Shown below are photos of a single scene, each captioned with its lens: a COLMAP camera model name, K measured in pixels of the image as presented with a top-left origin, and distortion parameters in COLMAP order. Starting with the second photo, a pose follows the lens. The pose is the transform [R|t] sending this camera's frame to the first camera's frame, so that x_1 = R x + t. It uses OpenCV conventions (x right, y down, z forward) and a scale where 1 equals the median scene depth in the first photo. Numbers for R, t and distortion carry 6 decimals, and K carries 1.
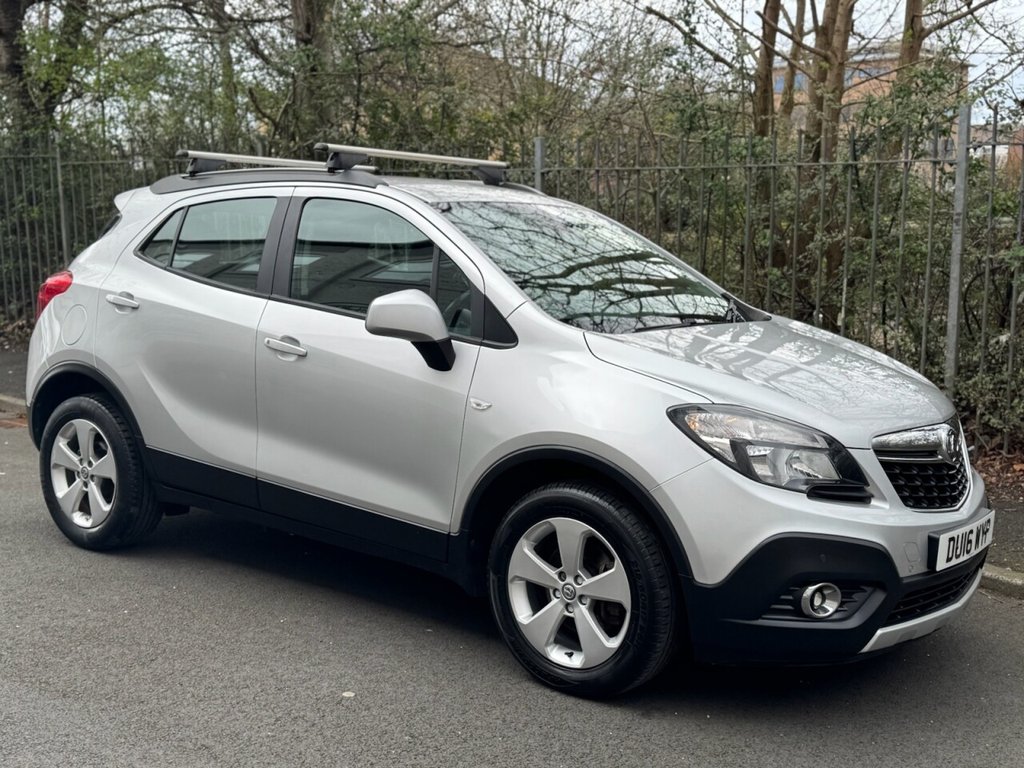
lens RADIAL K [[1180.1, 0, 531.7], [0, 1180.1, 388.7], [0, 0, 1]] dist [0.064439, 0.000000]
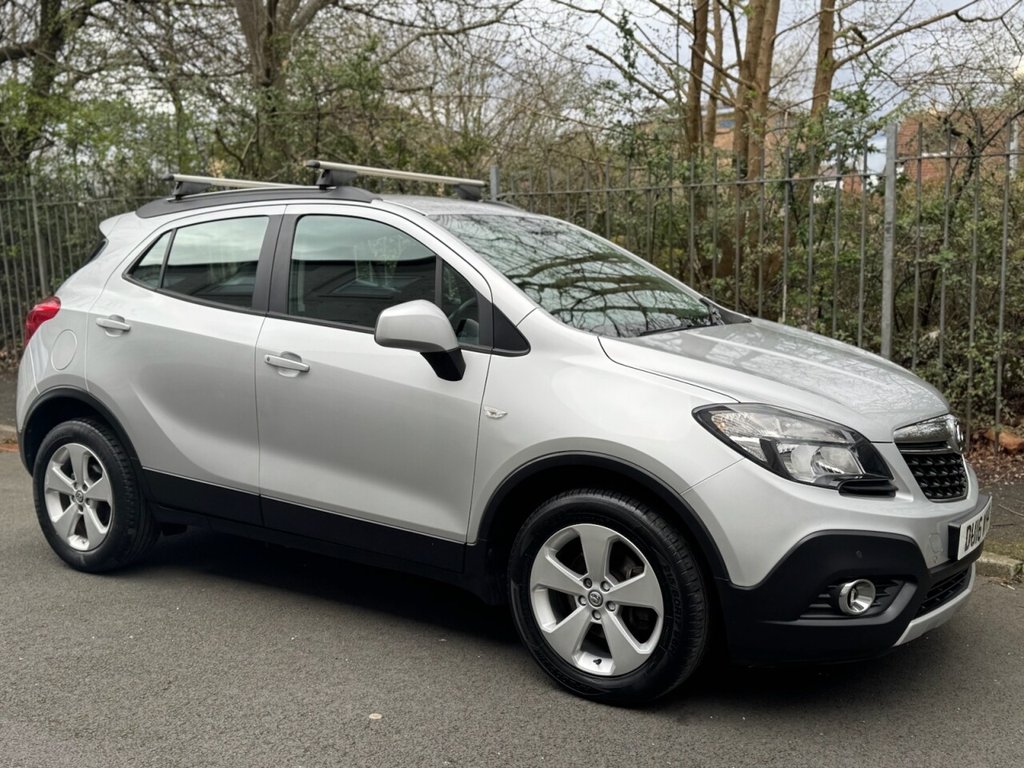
lens RADIAL K [[1011.7, 0, 528.4], [0, 1011.7, 389.6], [0, 0, 1]] dist [0.037710, 0.000000]
pose [[0.996609, -0.036955, 0.073515, -0.073305], [0.037509, 0.999277, -0.006162, 0.000006], [-0.073234, 0.008898, 0.997275, 0.142990]]
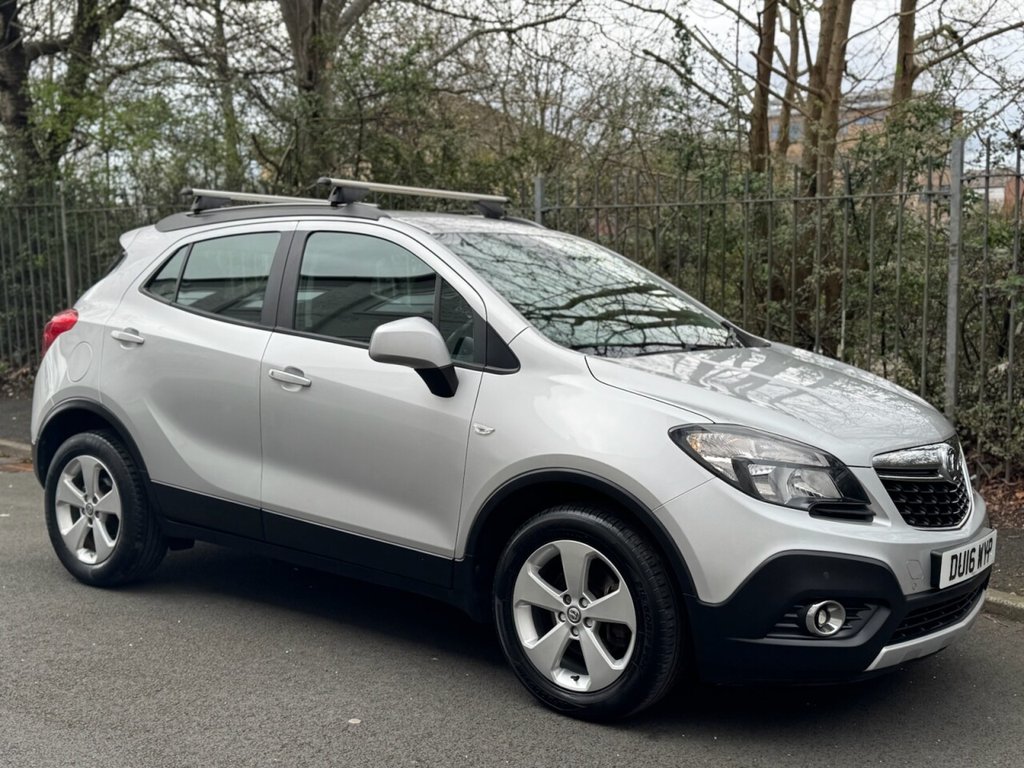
lens RADIAL K [[1180.1, 0, 536.7], [0, 1180.1, 391.8], [0, 0, 1]] dist [0.064439, 0.000000]
pose [[0.999923, -0.012175, 0.002217, -0.000060], [0.012251, 0.999197, -0.038145, 0.019051], [-0.001751, 0.038169, 0.999270, -0.007875]]
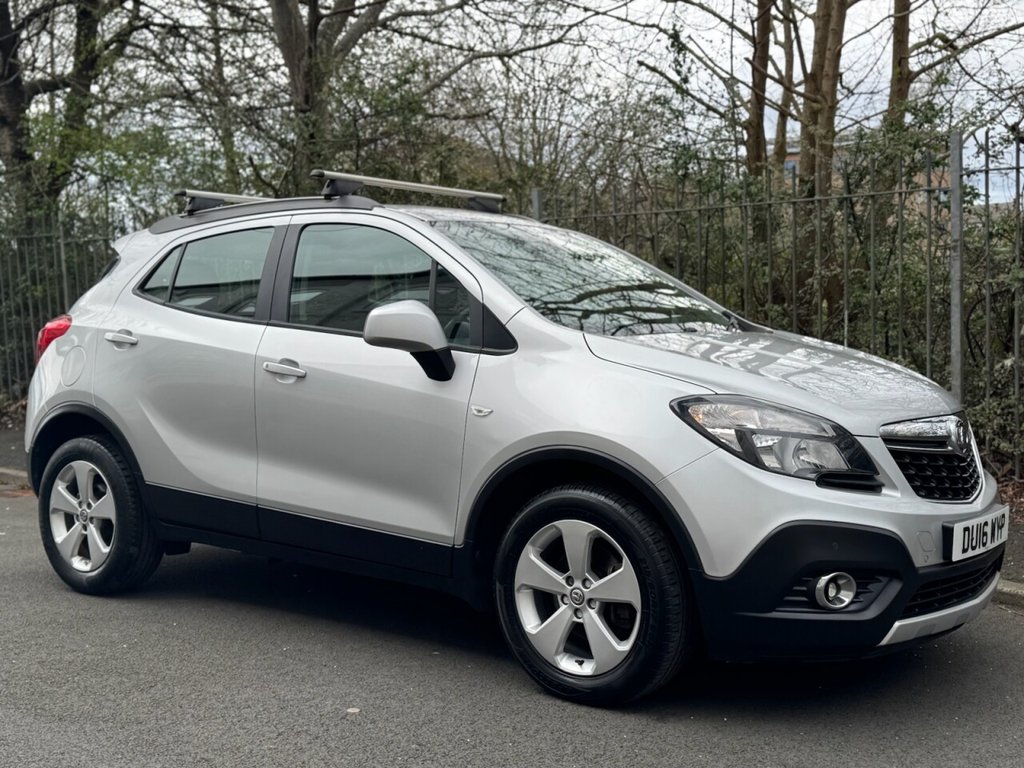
lens RADIAL K [[1180.1, 0, 535.7], [0, 1180.1, 393.4], [0, 0, 1]] dist [0.064439, 0.000000]
pose [[0.999528, -0.030705, -0.000889, 0.003006], [0.030559, 0.996883, -0.072741, 0.068017], [0.003120, 0.072679, 0.997350, 0.013555]]
